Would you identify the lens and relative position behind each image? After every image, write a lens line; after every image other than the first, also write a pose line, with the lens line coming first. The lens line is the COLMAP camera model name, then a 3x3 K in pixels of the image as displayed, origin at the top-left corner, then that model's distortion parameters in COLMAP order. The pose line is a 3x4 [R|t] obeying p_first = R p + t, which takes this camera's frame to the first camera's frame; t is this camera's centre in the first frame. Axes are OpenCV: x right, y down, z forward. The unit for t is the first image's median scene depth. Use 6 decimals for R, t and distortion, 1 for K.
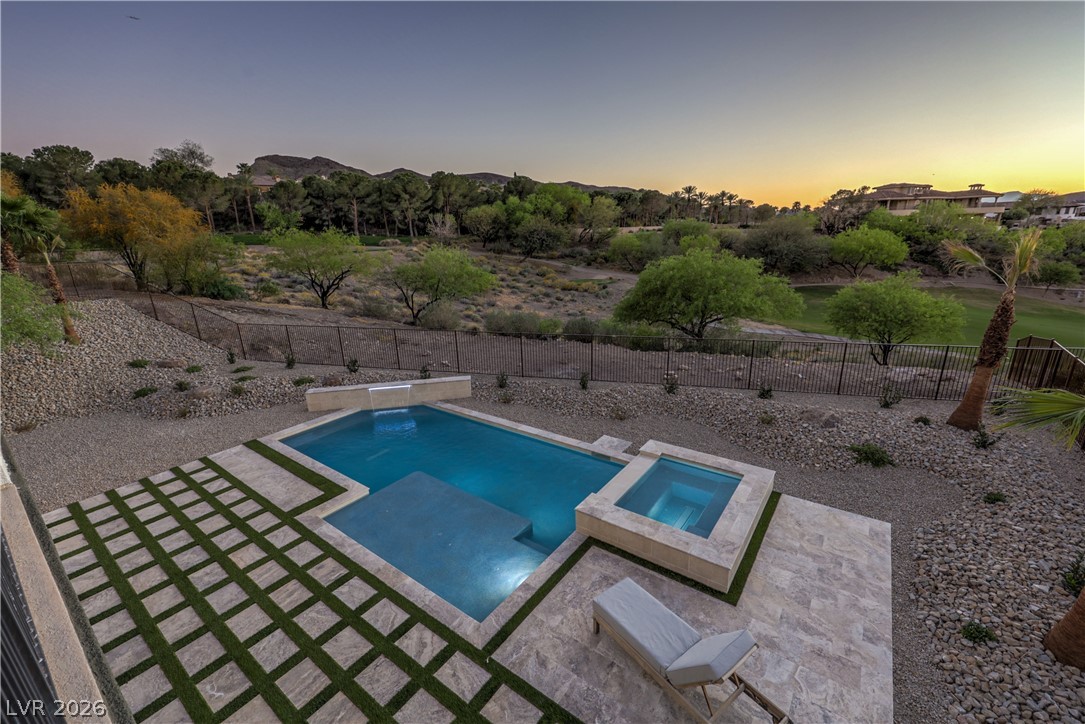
lens RADIAL K [[448.3, 0, 549.3], [0, 448.3, 355.3], [0, 0, 1]] dist [-0.000716, 0.000124]
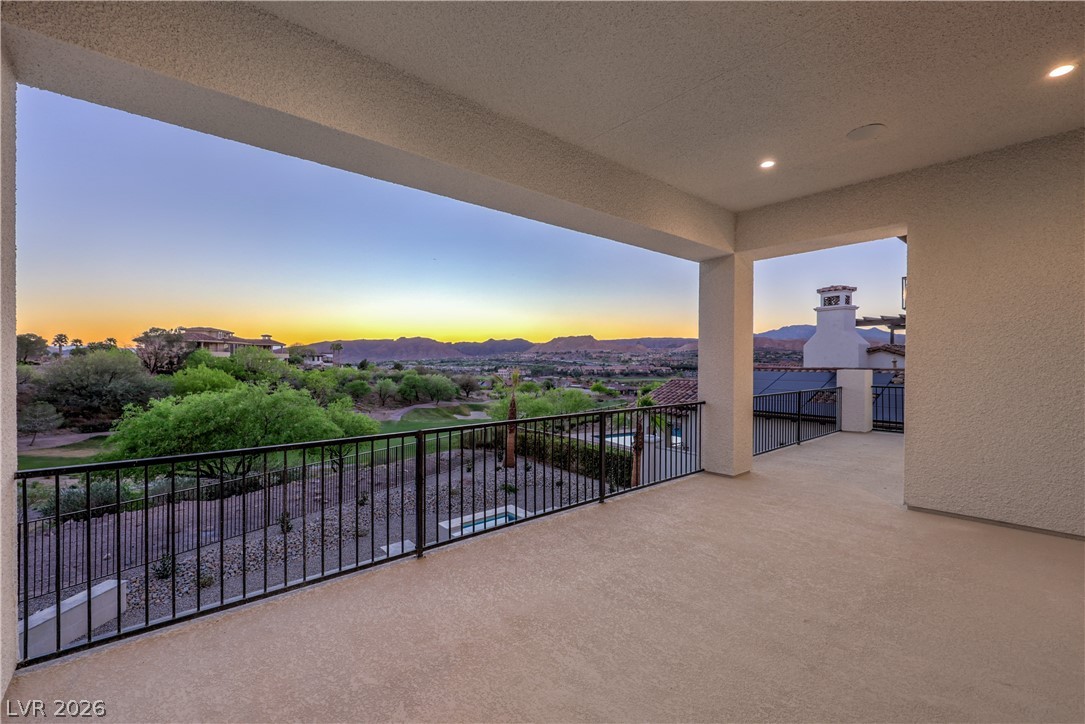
lens RADIAL K [[461.2, 0, 546.4], [0, 461.2, 363.6], [0, 0, 1]] dist [0.000701, -0.000012]
pose [[0.225126, 0.030872, 0.973840, -0.667420], [0.247374, 0.964936, -0.087776, -0.036581], [-0.942403, 0.260664, 0.209595, 0.222970]]
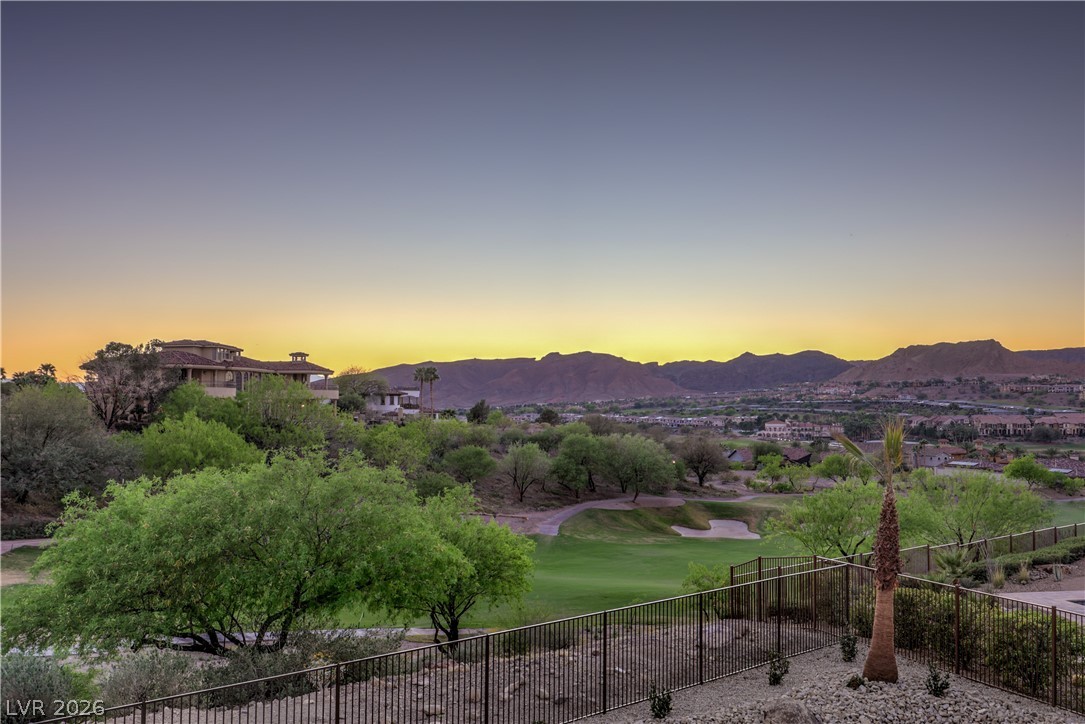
lens RADIAL K [[1041.4, 0, 542.5], [0, 1041.4, 362.0], [0, 0, 1]] dist [-0.001667, 0.003929]
pose [[0.513422, 0.069327, 0.855331, -0.578419], [0.210573, 0.956079, -0.203891, -0.072040], [-0.831900, 0.284792, 0.476274, 0.350005]]
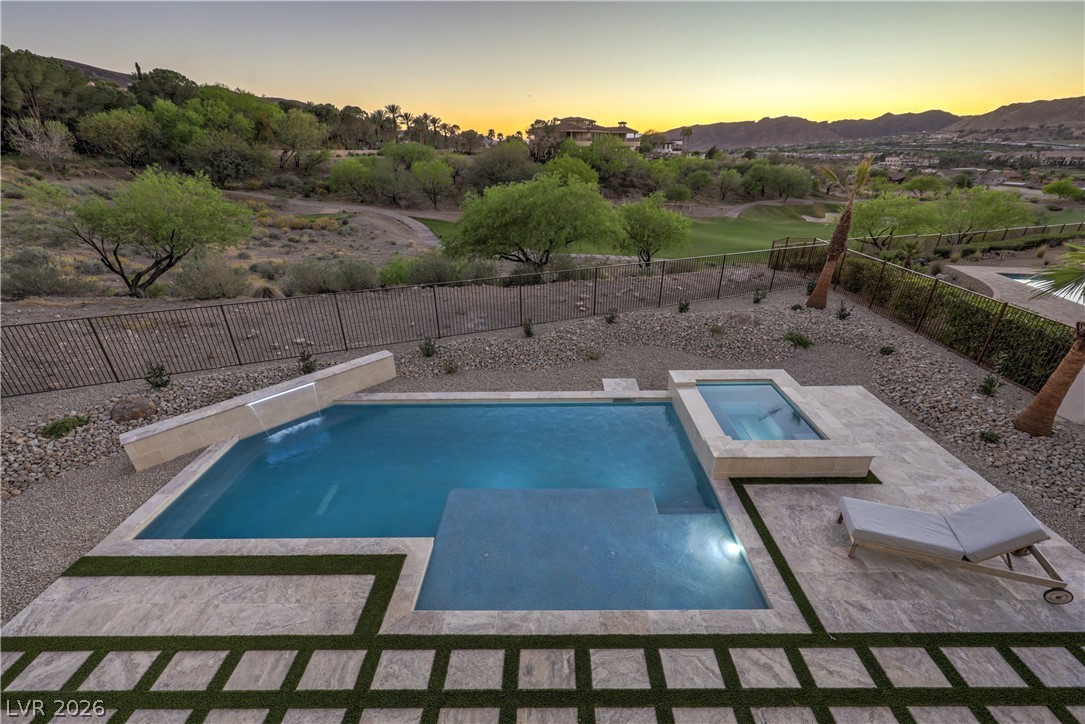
lens RADIAL K [[439.3, 0, 546.9], [0, 439.3, 360.5], [0, 0, 1]] dist [0.000518, 0.000010]
pose [[0.810196, -0.229854, 0.539212, -0.358829], [0.139163, 0.969034, 0.203977, -0.050407], [-0.569399, -0.090223, 0.817095, 0.240217]]
